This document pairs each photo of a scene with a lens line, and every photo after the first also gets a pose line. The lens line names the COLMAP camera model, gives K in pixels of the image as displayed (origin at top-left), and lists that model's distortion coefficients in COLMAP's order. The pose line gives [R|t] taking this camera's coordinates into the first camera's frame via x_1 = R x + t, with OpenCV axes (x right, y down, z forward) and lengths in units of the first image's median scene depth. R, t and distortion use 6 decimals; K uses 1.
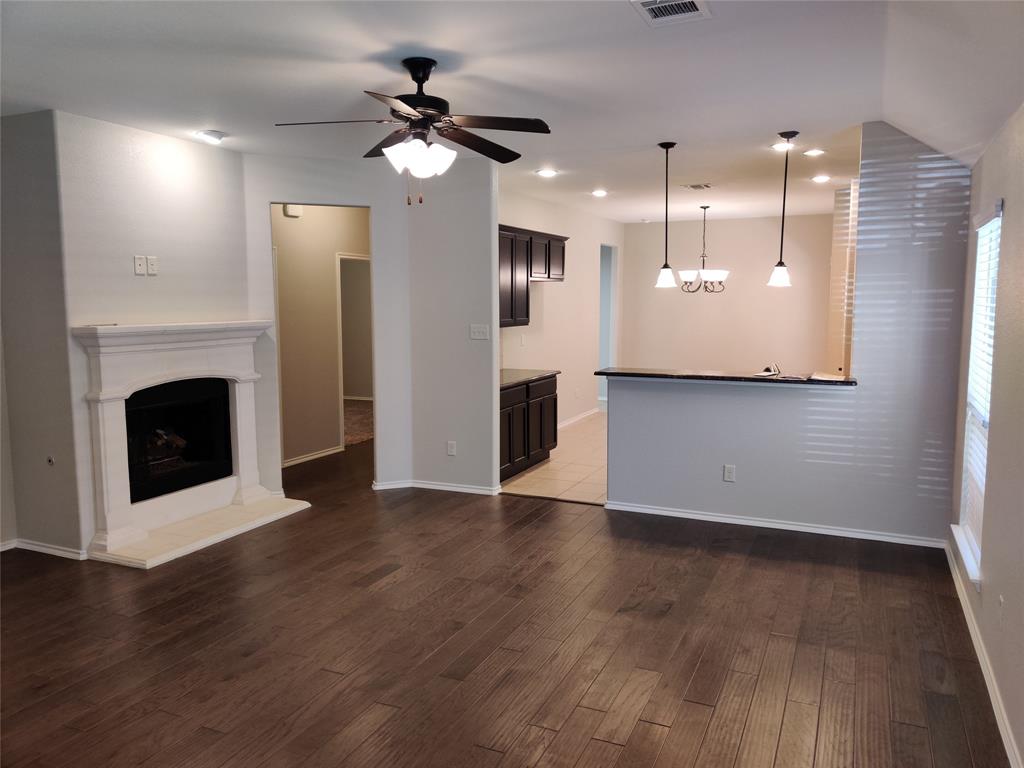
lens RADIAL K [[770.3, 0, 514.0], [0, 770.3, 381.9], [0, 0, 1]] dist [0.030720, -0.008031]
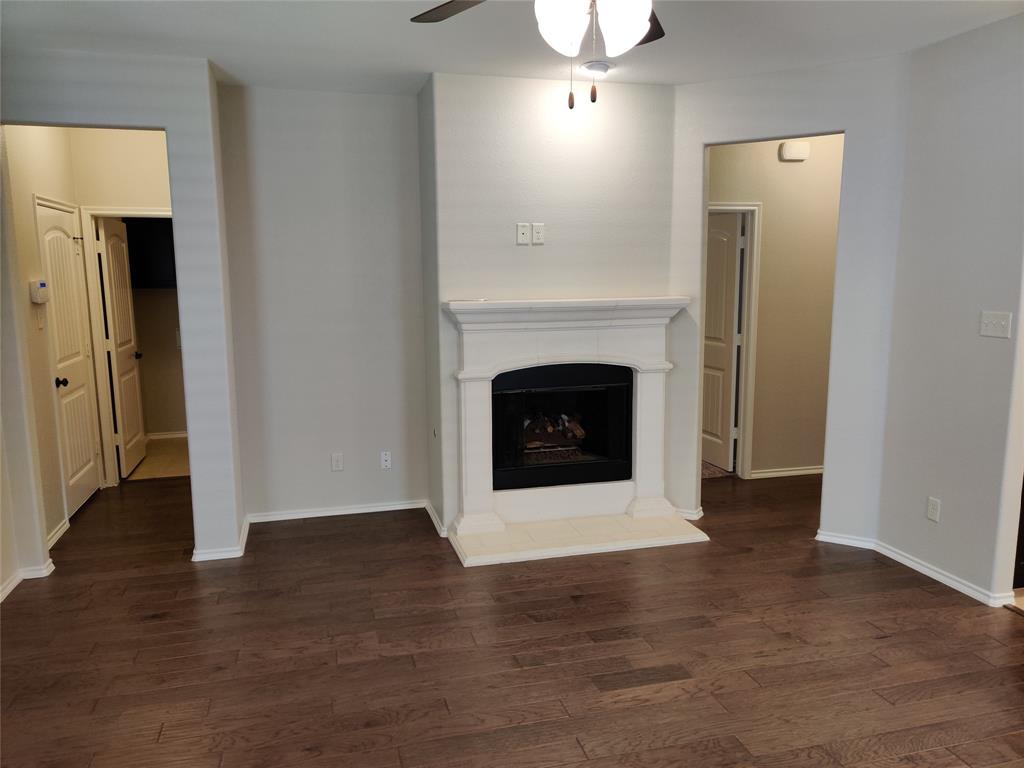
lens RADIAL K [[770.3, 0, 510.0], [0, 770.3, 388.0], [0, 0, 1]] dist [0.030720, -0.008031]
pose [[0.630313, 0.118102, -0.767305, 0.196393], [-0.078172, 0.992993, 0.088625, -0.045385], [0.772395, 0.004120, 0.635129, 0.375362]]
